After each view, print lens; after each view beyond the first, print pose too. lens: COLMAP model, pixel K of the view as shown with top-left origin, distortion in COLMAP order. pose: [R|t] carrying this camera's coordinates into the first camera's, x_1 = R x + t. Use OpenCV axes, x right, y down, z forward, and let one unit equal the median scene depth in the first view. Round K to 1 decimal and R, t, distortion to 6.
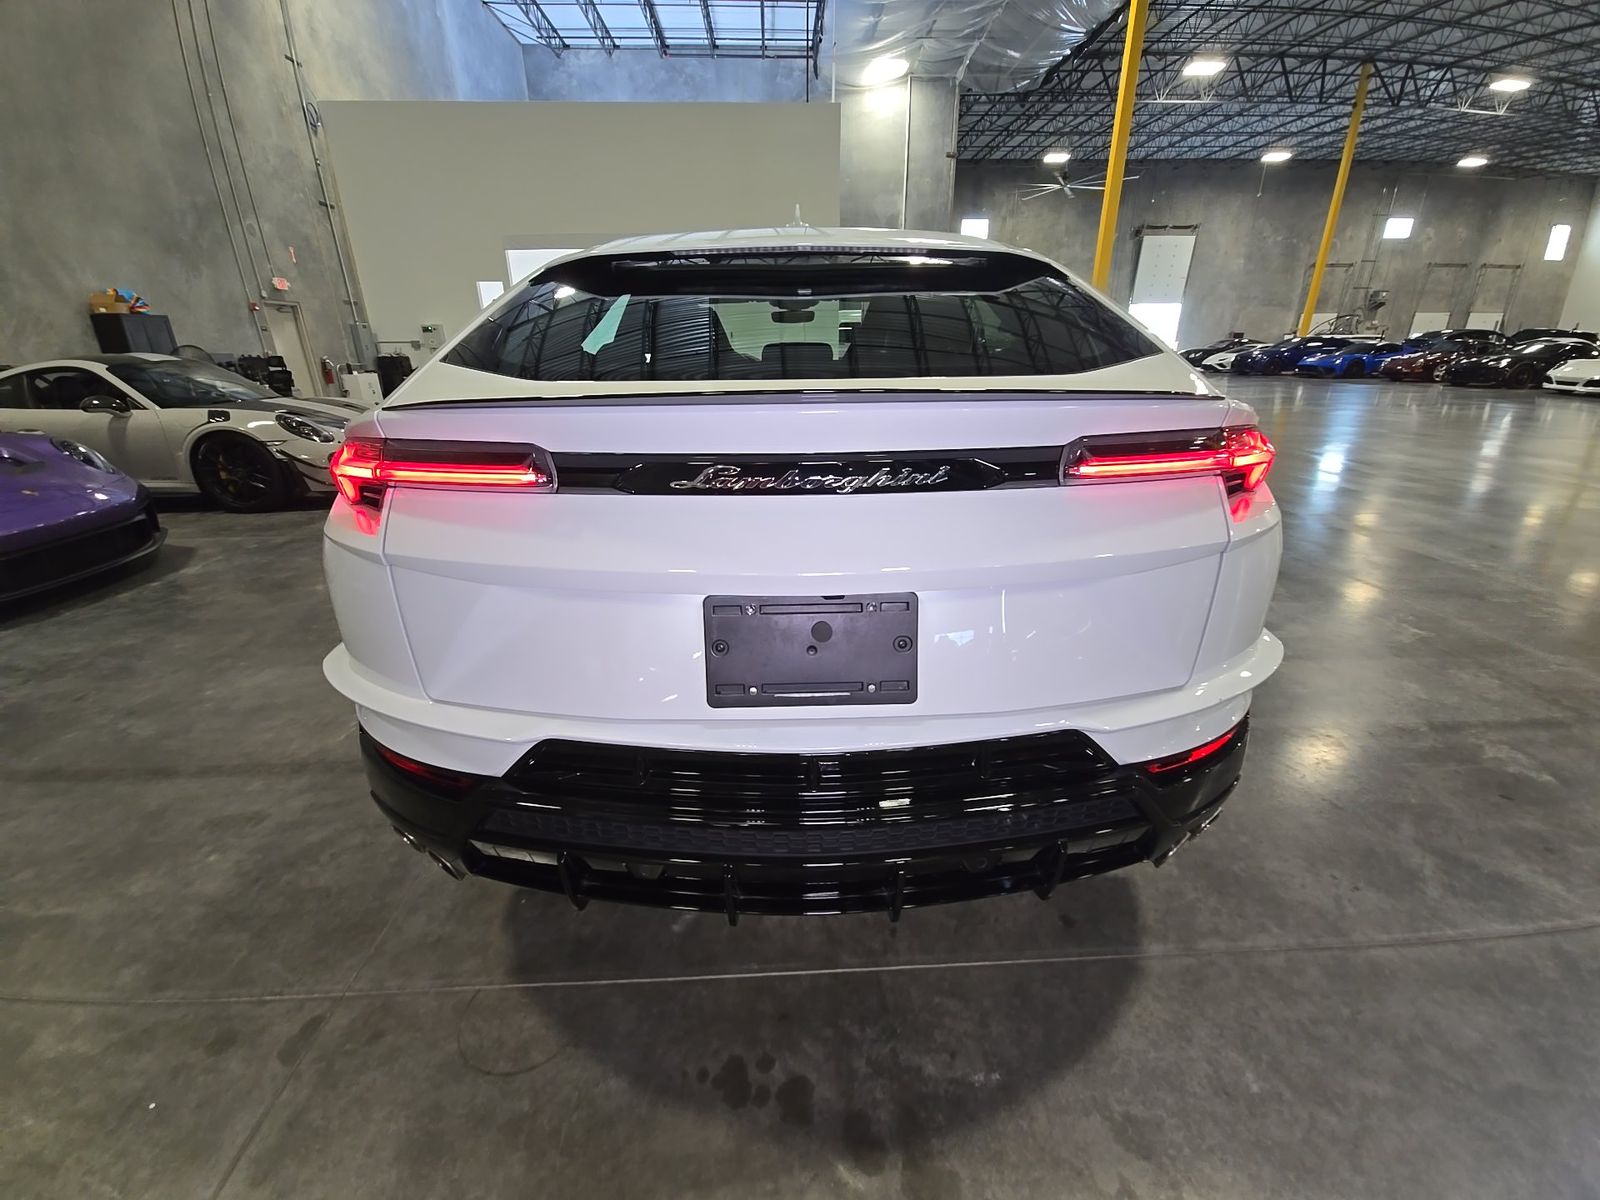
lens RADIAL K [[638.4, 0, 805.7], [0, 638.4, 605.2], [0, 0, 1]] dist [0.002505, -0.007065]
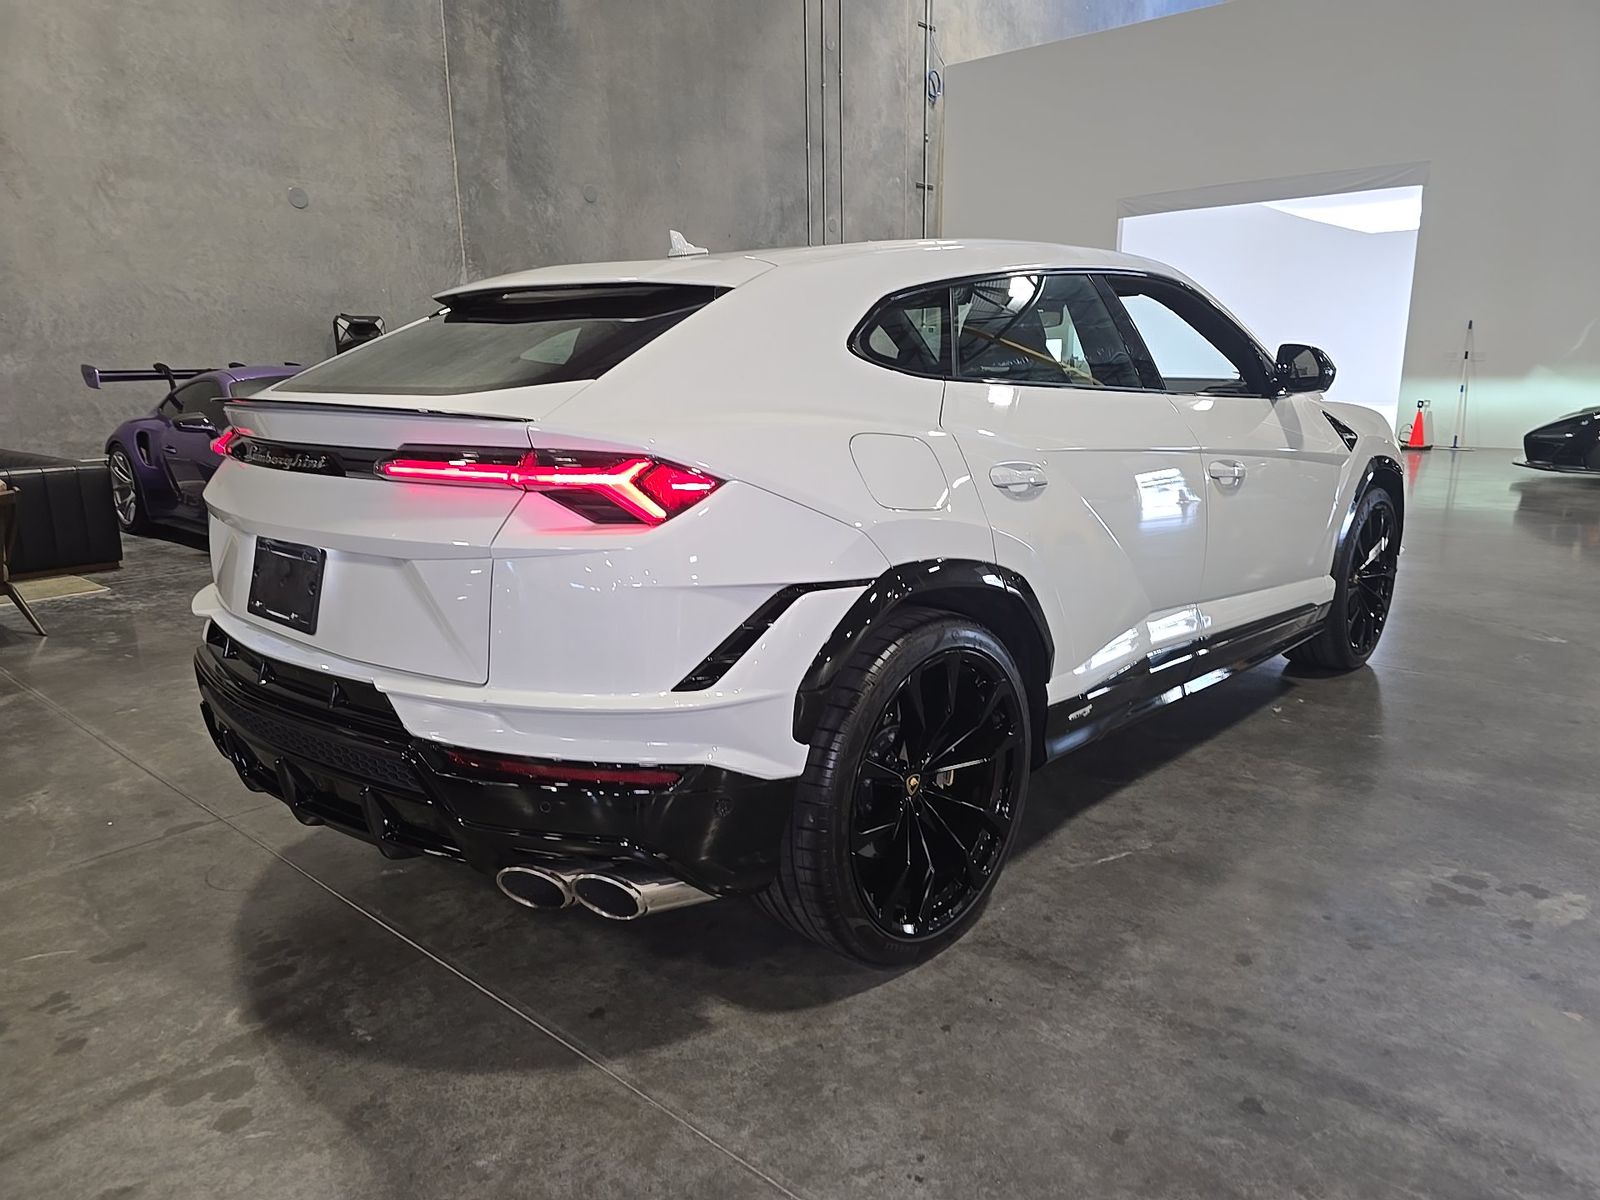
lens RADIAL K [[1078.4, 0, 803.5], [0, 1078.4, 604.0], [0, 0, 1]] dist [0.018118, -0.026902]
pose [[0.719636, 0.147495, -0.678505, 0.150879], [-0.249124, 0.966963, -0.054026, -0.002391], [0.648121, 0.207911, 0.732606, 0.001208]]
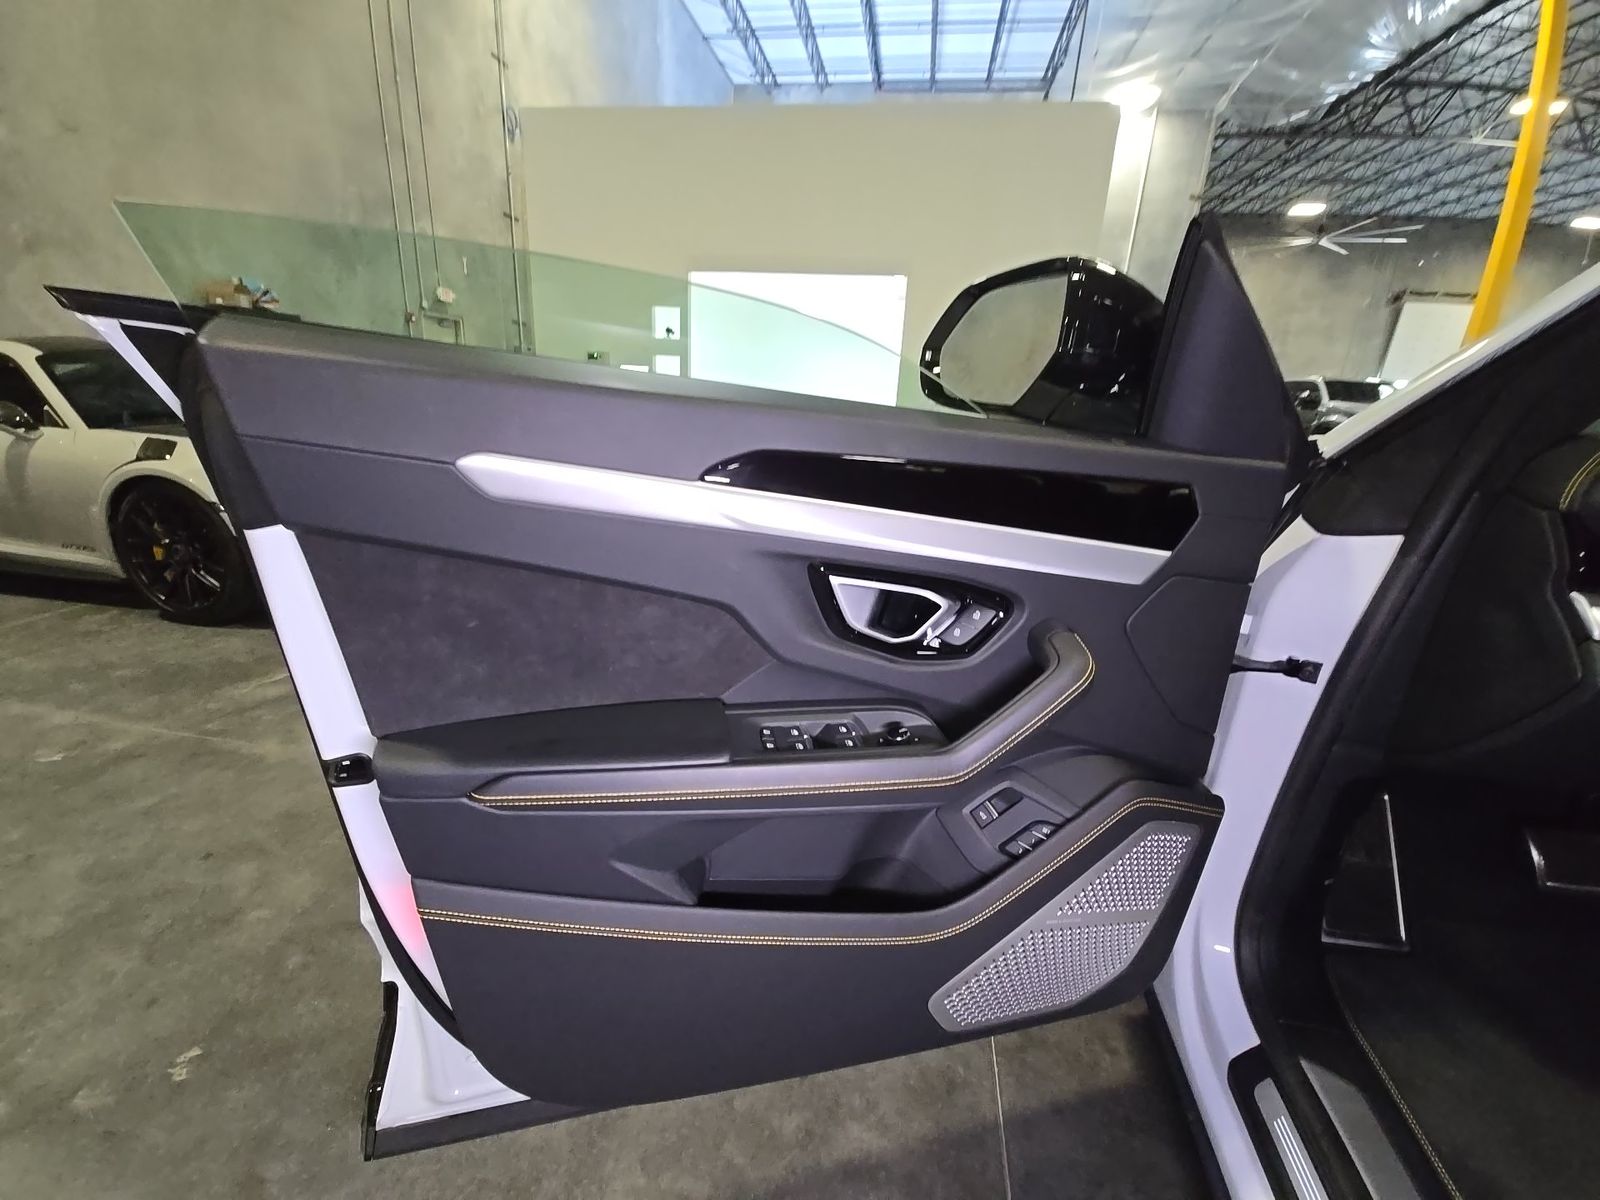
lens RADIAL K [[638.4, 0, 801.0], [0, 638.4, 611.5], [0, 0, 1]] dist [0.002505, -0.007065]
pose [[0.972793, 0.127649, -0.193339, -0.101647], [-0.139905, 0.988847, -0.051066, -0.082511], [0.184664, 0.076725, 0.979802, 0.227418]]
